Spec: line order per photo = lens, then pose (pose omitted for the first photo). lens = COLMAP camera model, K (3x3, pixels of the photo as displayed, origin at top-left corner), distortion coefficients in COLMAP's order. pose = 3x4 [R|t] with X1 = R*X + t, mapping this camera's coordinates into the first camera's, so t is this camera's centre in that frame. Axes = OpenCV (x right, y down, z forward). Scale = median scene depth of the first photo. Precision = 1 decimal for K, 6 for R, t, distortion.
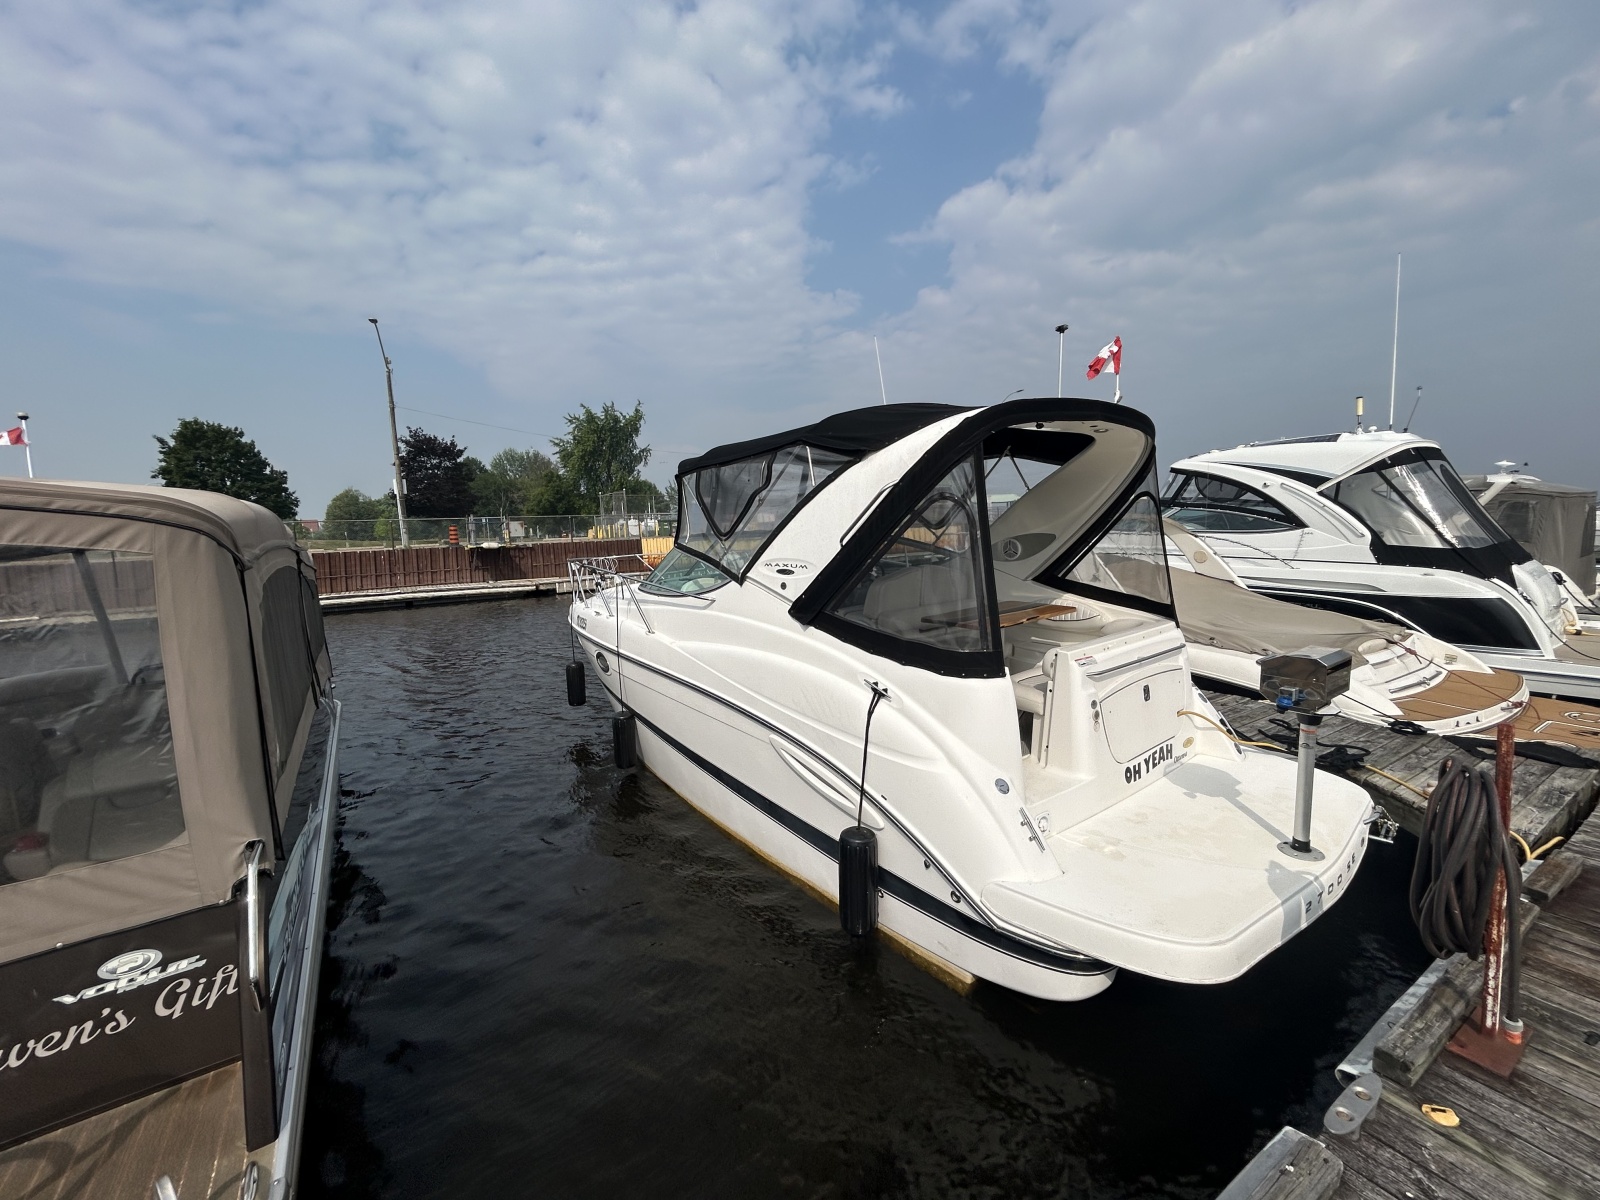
lens RADIAL K [[648.9, 0, 800.0], [0, 648.9, 600.0], [0, 0, 1]] dist [0.001541, 0.000413]
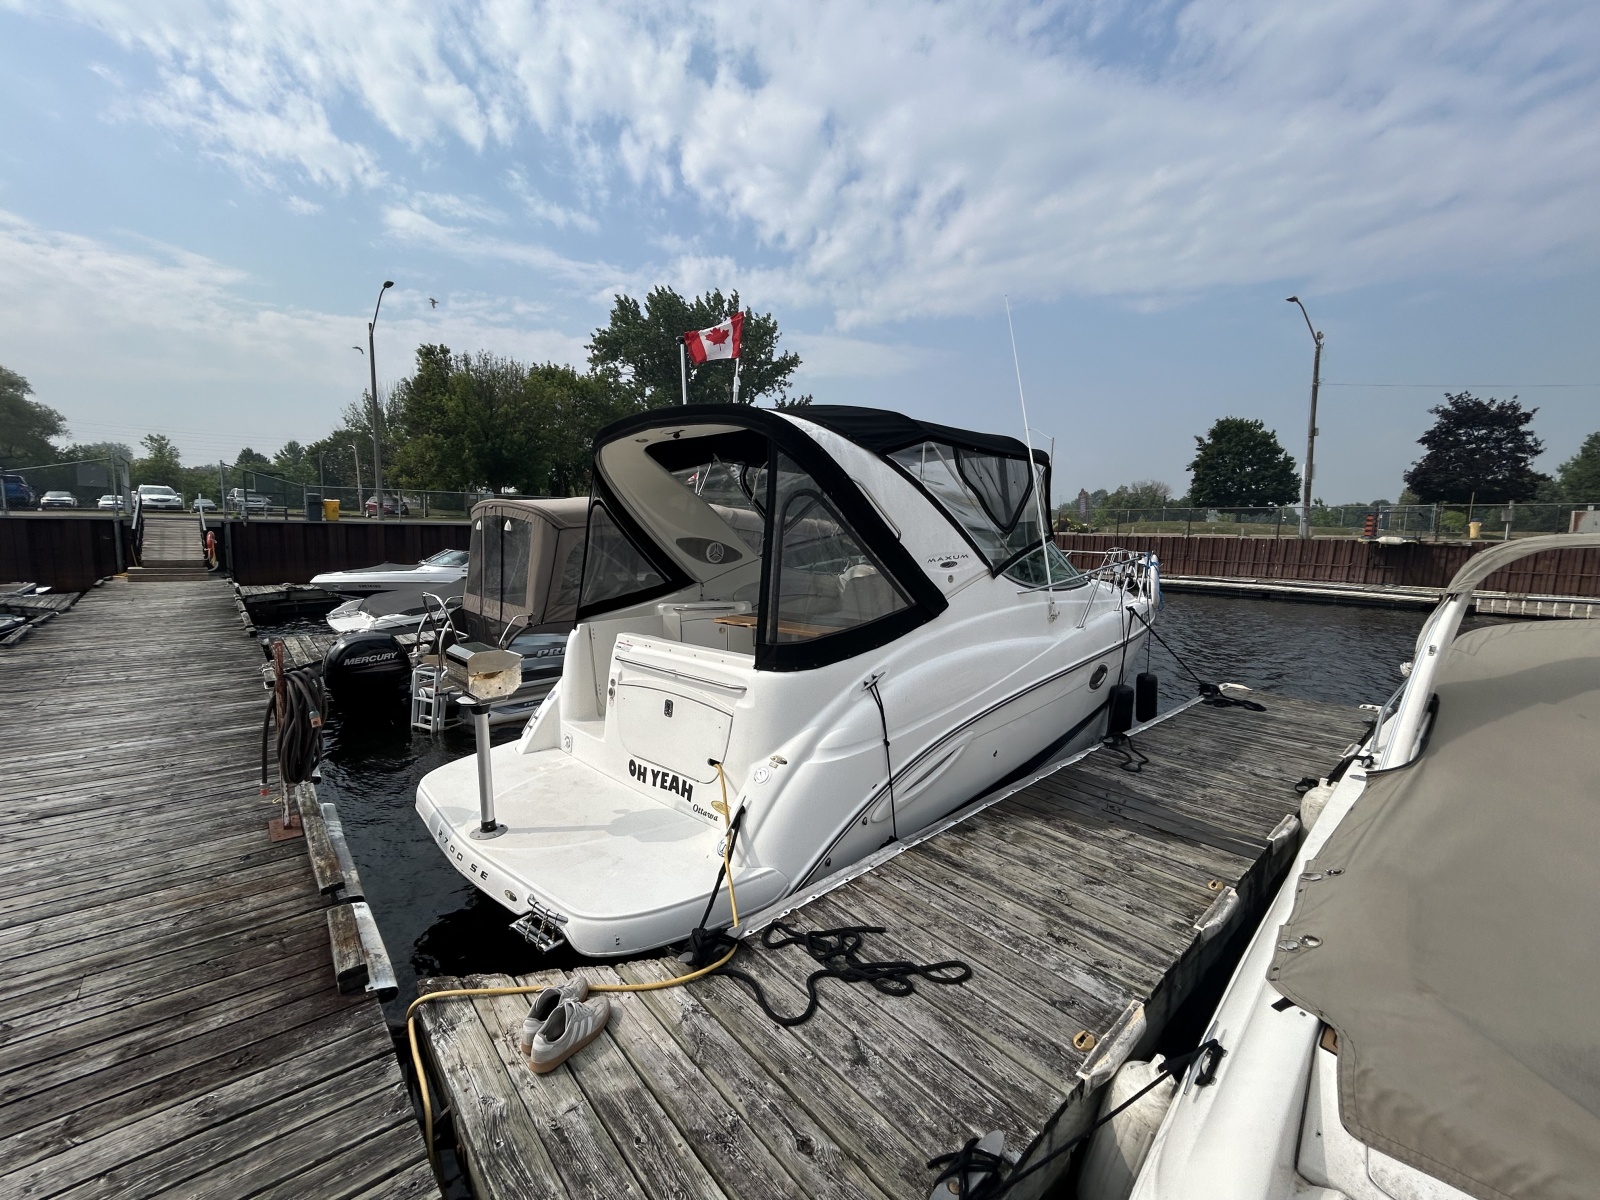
lens RADIAL K [[650.0, 0, 800.0], [0, 650.0, 600.0], [0, 0, 1]] dist [-0.001256, -0.000145]
pose [[0.168237, 0.151098, -0.974098, 1.048876], [-0.129052, 0.983053, 0.130198, -0.112998], [0.977262, 0.103805, 0.184885, 0.717425]]
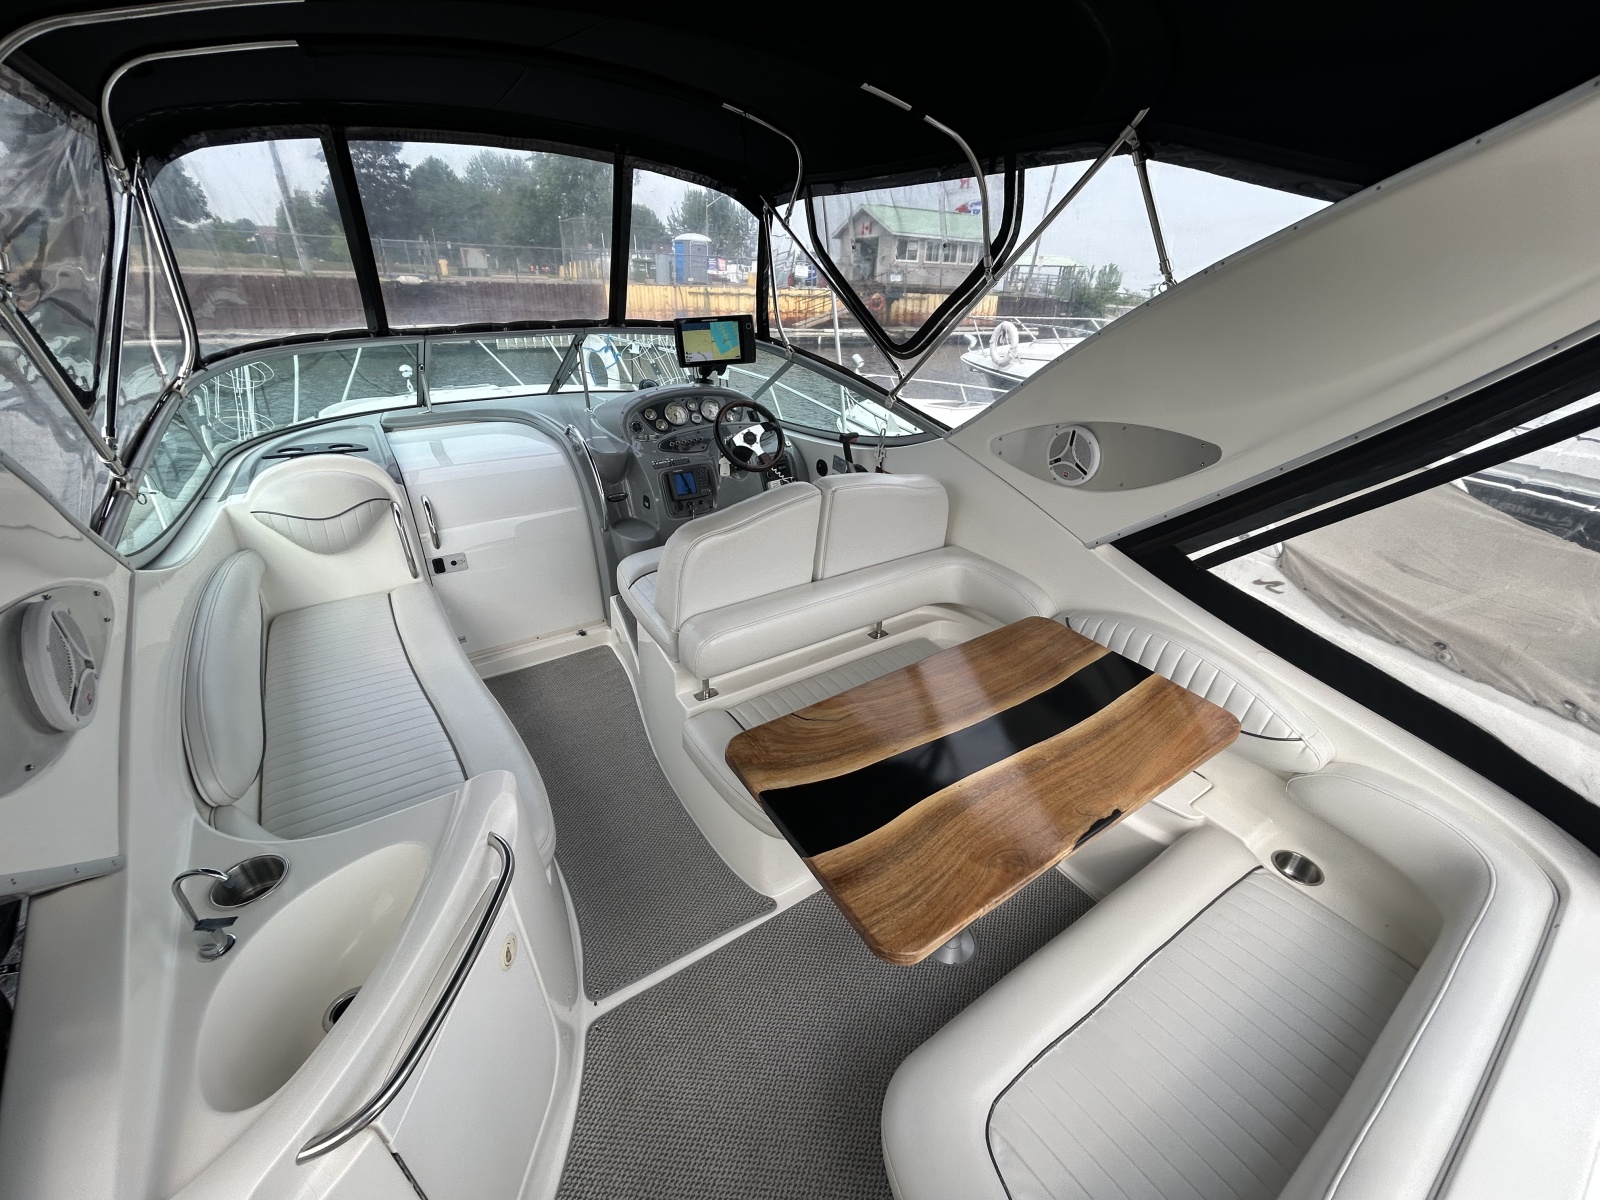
lens RADIAL K [[648.9, 0, 800.0], [0, 648.9, 600.0], [0, 0, 1]] dist [0.001541, 0.000413]
pose [[0.998350, 0.057304, -0.003602, 0.175974], [-0.052360, 0.934372, 0.352431, -0.122365], [0.023561, -0.351661, 0.935831, 0.620232]]
